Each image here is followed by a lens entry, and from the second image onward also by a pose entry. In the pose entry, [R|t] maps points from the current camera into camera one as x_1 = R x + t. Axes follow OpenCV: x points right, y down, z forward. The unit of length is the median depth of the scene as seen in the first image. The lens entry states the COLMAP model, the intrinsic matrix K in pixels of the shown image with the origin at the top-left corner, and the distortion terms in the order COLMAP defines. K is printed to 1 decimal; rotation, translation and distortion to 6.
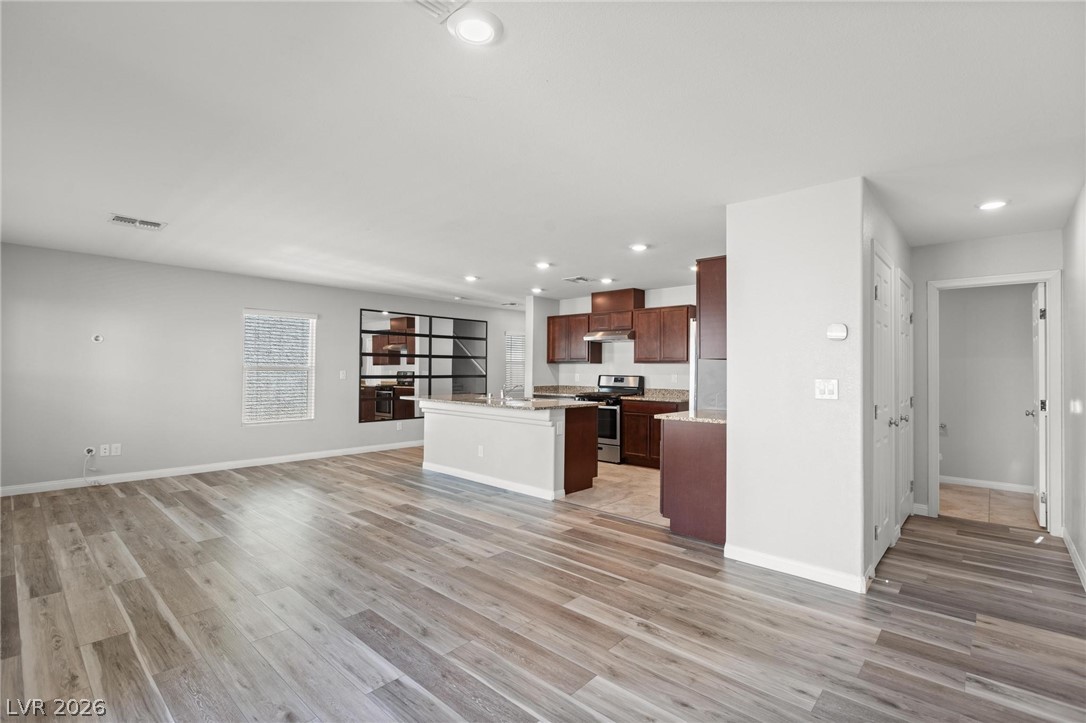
lens RADIAL K [[496.6, 0, 540.4], [0, 496.6, 359.4], [0, 0, 1]] dist [-0.003122, -0.000112]
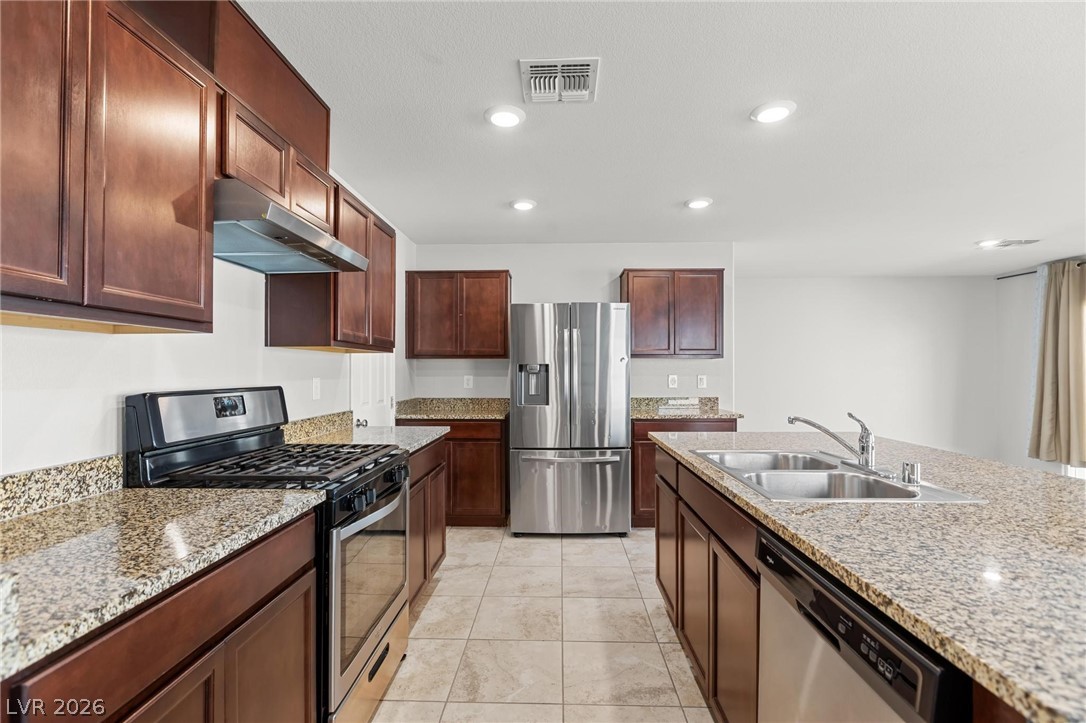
lens RADIAL K [[497.5, 0, 545.1], [0, 497.5, 368.5], [0, 0, 1]] dist [-0.003402, -0.000673]
pose [[-0.654607, -0.005591, 0.755949, -0.160994], [-0.019783, 0.999757, -0.009736, 0.024978], [-0.755711, -0.021328, -0.654558, 1.245373]]
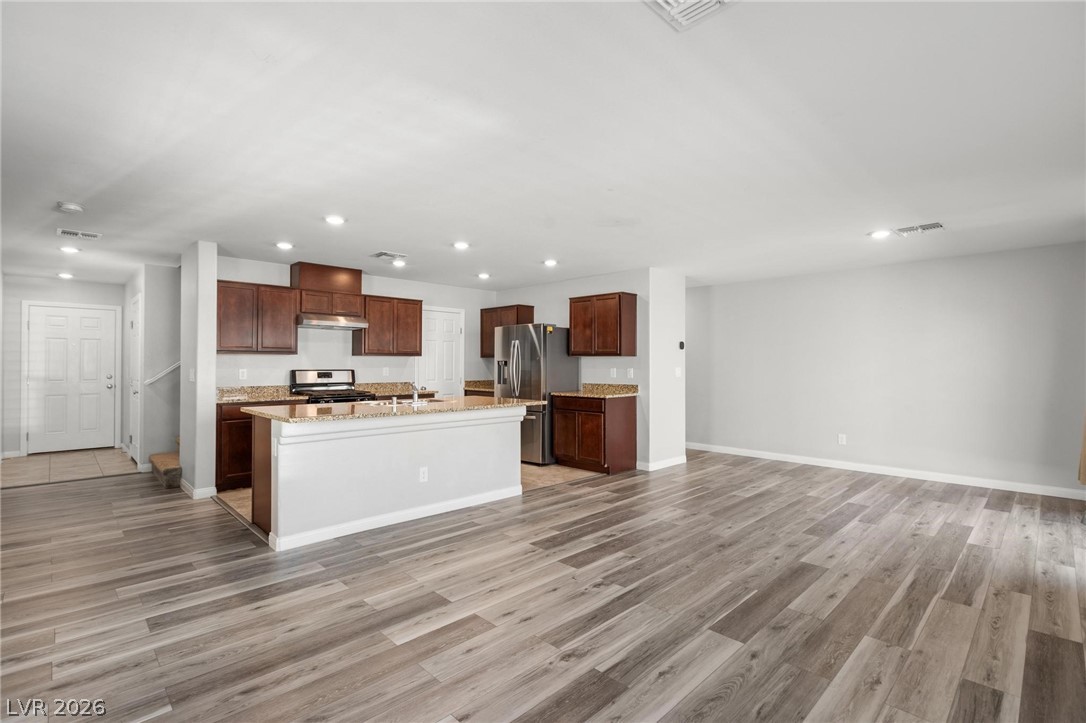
lens RADIAL K [[504.5, 0, 543.0], [0, 504.5, 361.5], [0, 0, 1]] dist [-0.004507, -0.001243]
pose [[0.054888, -0.003803, 0.998485, -0.776842], [-0.022191, 0.999741, 0.005028, 0.007834], [-0.998246, -0.022434, 0.054789, 0.710481]]
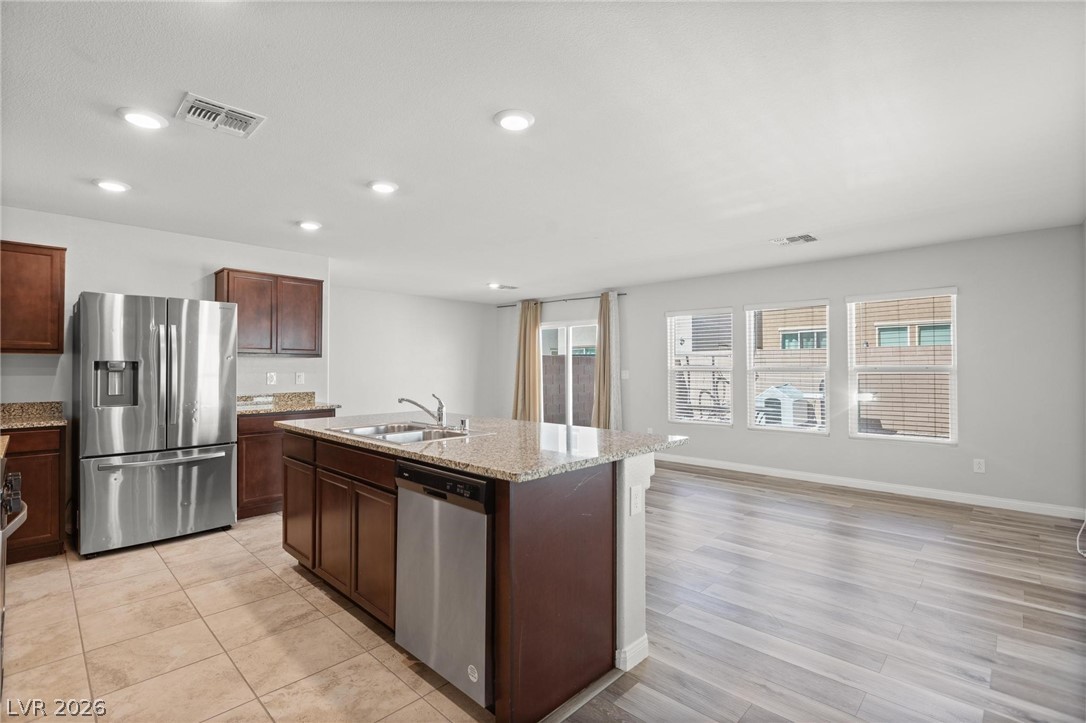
lens RADIAL K [[496.6, 0, 540.4], [0, 496.6, 359.4], [0, 0, 1]] dist [-0.003122, -0.000112]
pose [[-0.999554, -0.008424, 0.028644, -0.174521], [-0.009476, 0.999278, -0.036786, 0.027793], [-0.028314, -0.037041, -0.998913, 1.391067]]
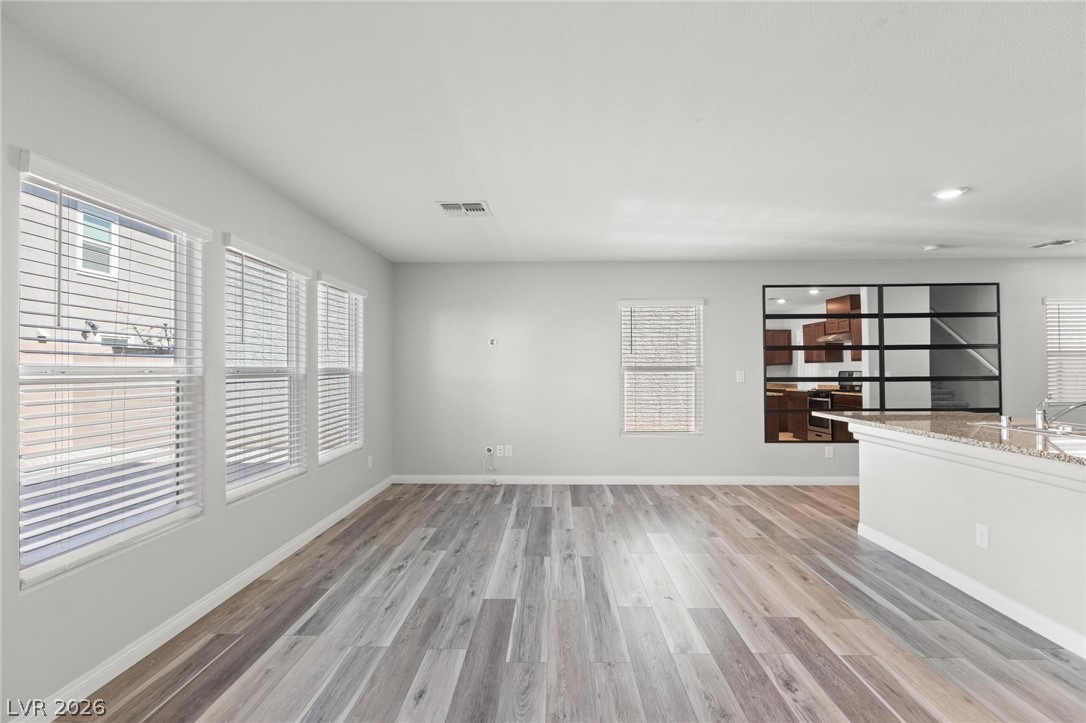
lens RADIAL K [[504.5, 0, 543.0], [0, 504.5, 361.5], [0, 0, 1]] dist [-0.004507, -0.001243]
pose [[0.655379, -0.022686, -0.754959, -0.024912], [0.025882, 0.999636, -0.007571, 0.007611], [0.754857, -0.014578, 0.655728, 0.328774]]
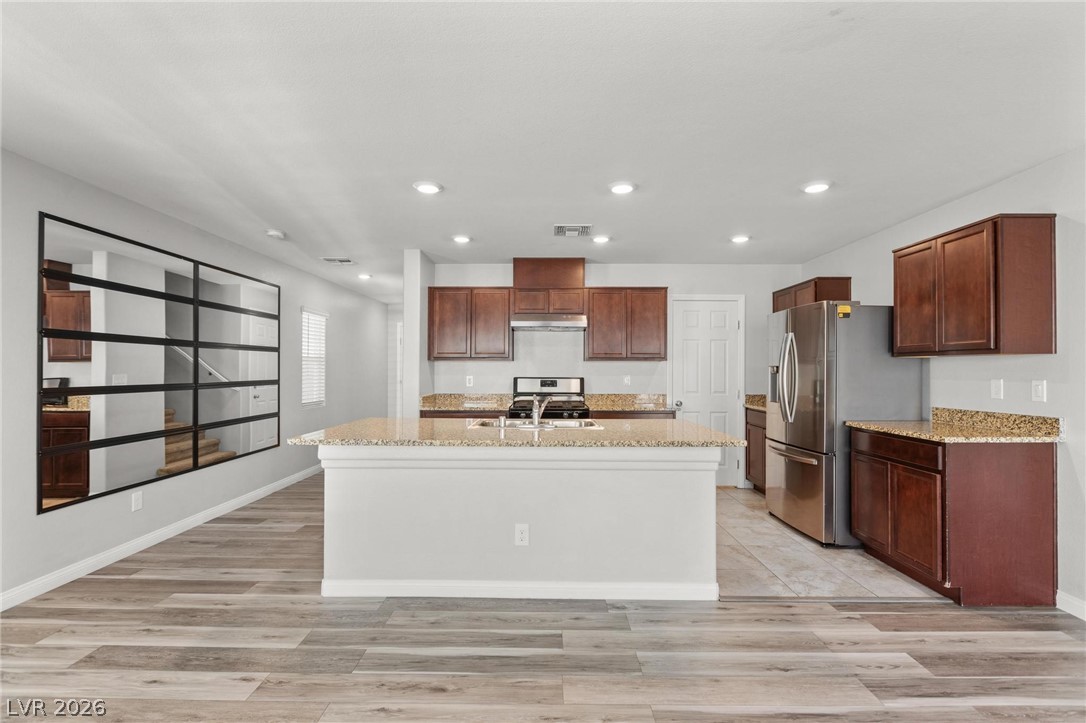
lens RADIAL K [[497.1, 0, 542.0], [0, 497.1, 366.4], [0, 0, 1]] dist [-0.007134, -0.000739]
pose [[0.744004, -0.001592, 0.668173, -0.395209], [-0.009330, 0.999875, 0.012771, 0.008516], [-0.668110, -0.015736, 0.743896, 0.559947]]
